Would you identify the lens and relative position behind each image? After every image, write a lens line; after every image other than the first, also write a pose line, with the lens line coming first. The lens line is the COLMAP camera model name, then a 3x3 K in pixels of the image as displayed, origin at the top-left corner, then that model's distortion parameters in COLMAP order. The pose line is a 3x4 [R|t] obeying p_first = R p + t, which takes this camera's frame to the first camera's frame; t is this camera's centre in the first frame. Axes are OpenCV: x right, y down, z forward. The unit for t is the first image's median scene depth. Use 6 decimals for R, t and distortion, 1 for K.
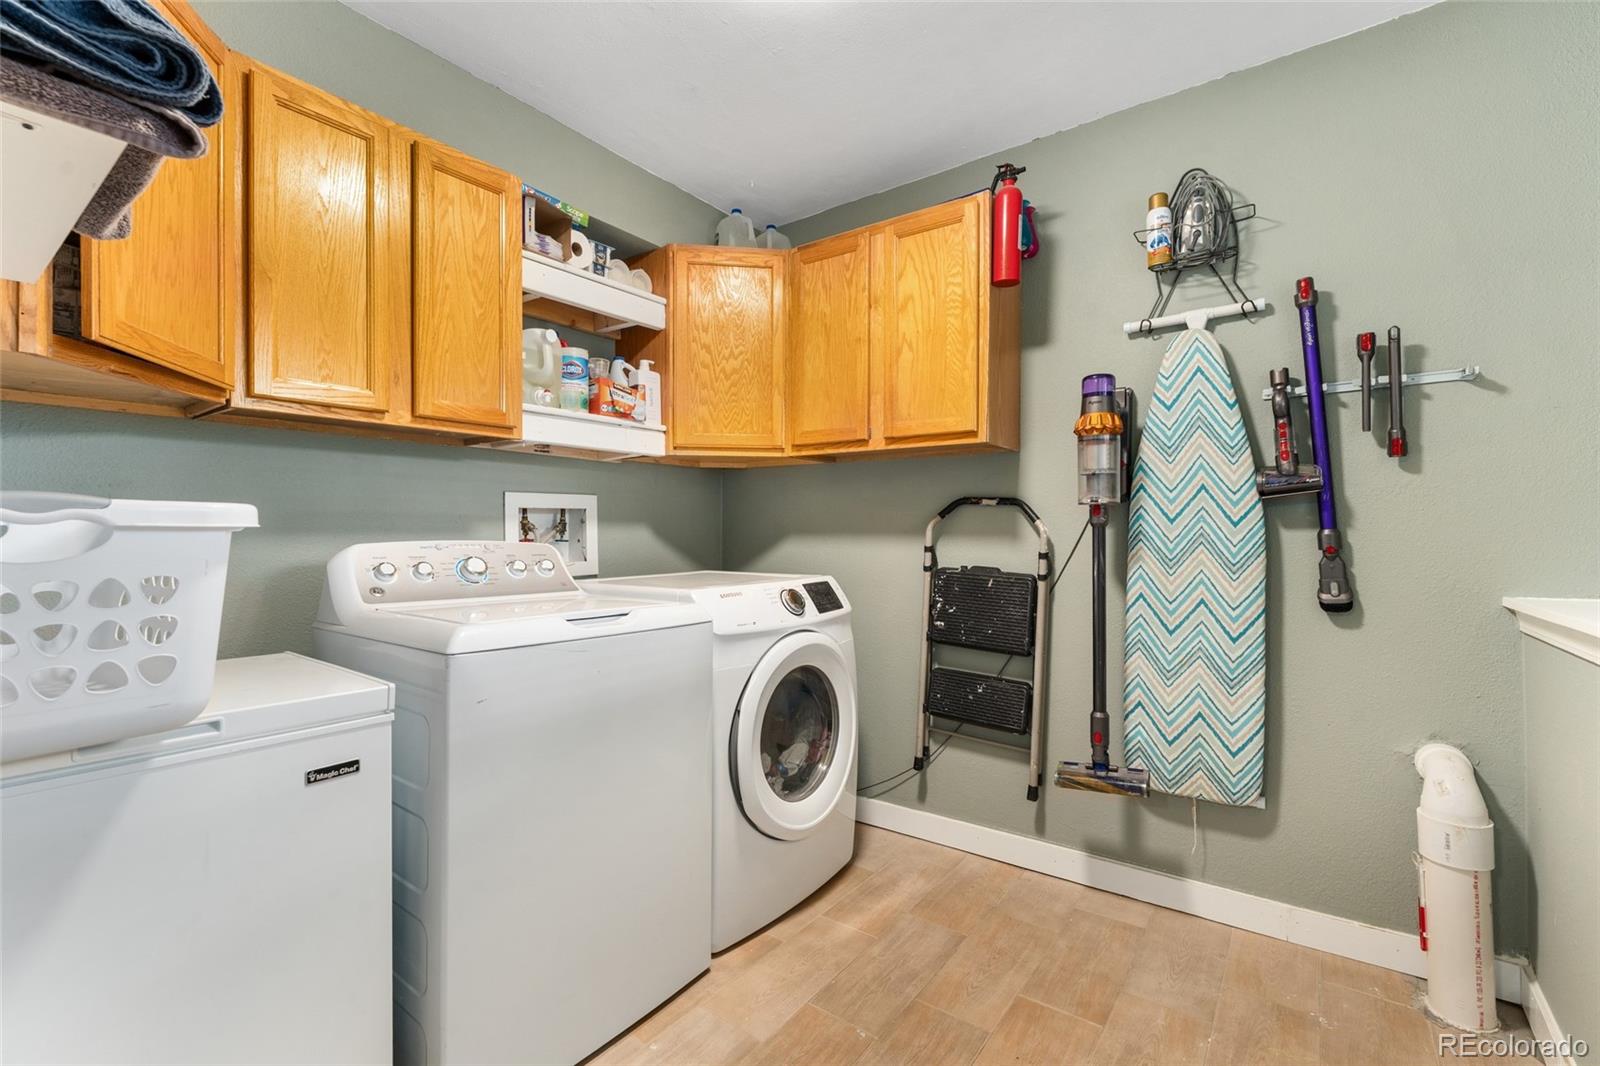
lens RADIAL K [[694.0, 0, 804.8], [0, 694.0, 529.7], [0, 0, 1]] dist [0.005059, -0.002488]
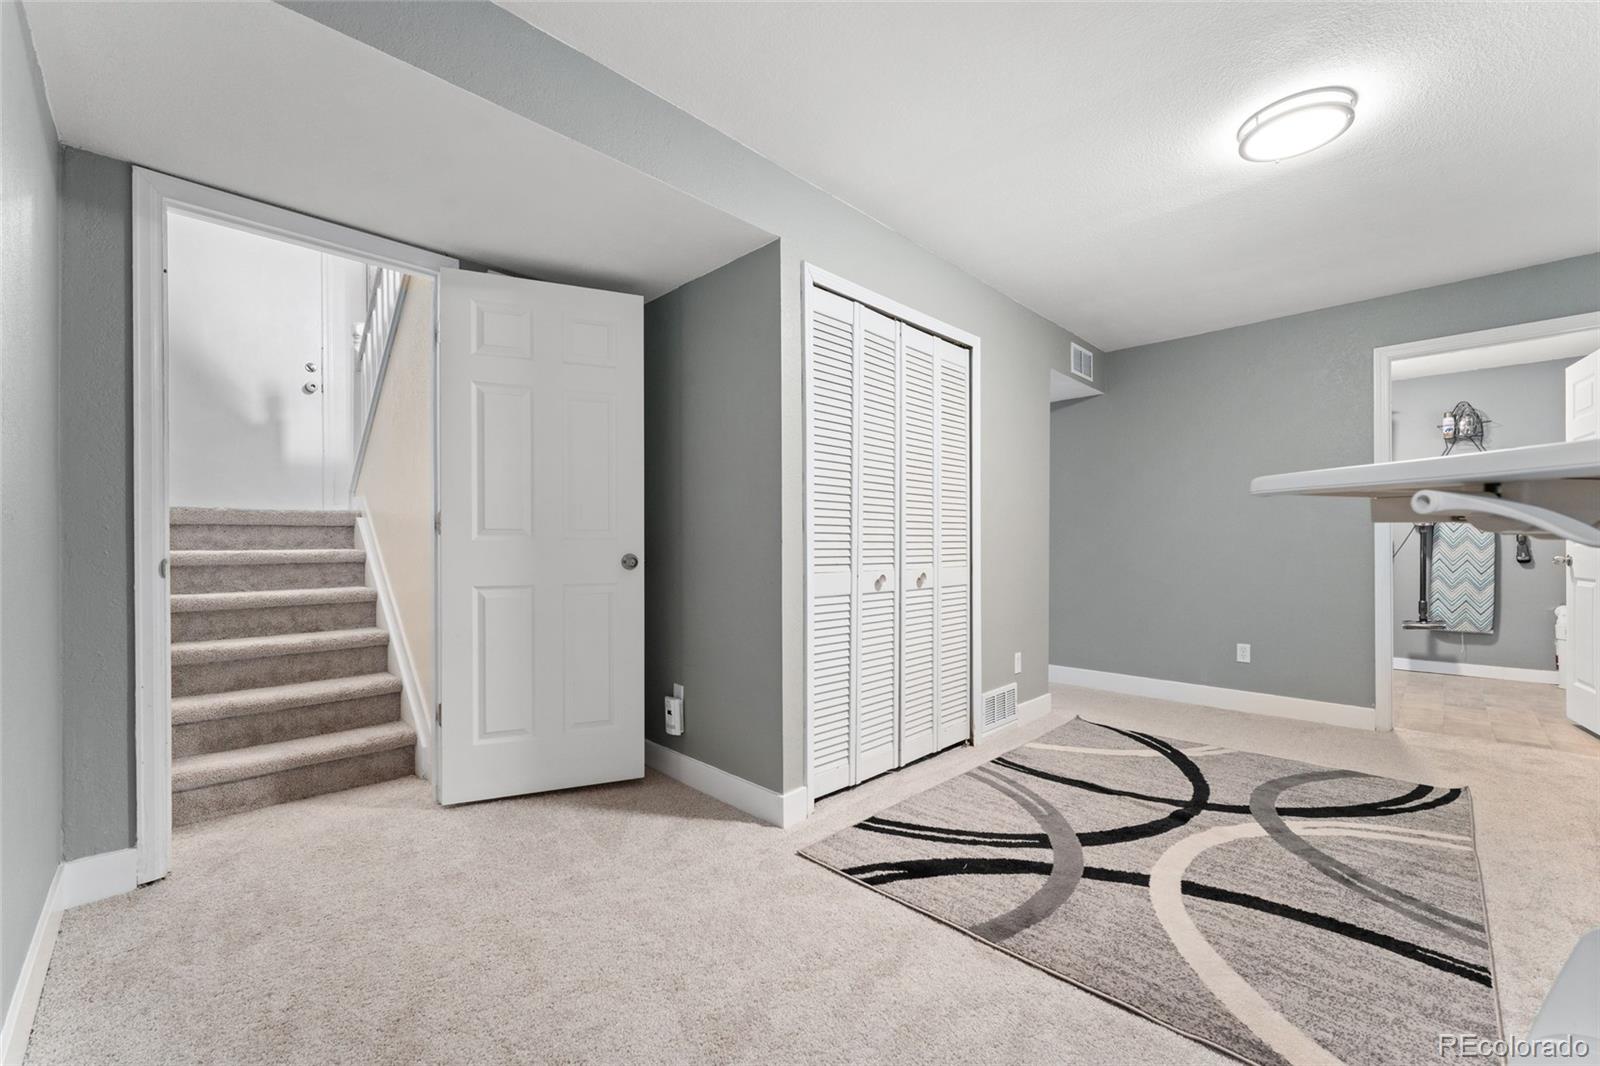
lens RADIAL K [[646.5, 0, 806.5], [0, 646.5, 549.7], [0, 0, 1]] dist [0.003460, 0.000225]
pose [[0.989308, -0.002510, -0.145819, -1.649988], [0.004241, 0.999924, 0.011563, 0.018672], [0.145779, -0.012058, 0.989244, -1.936865]]
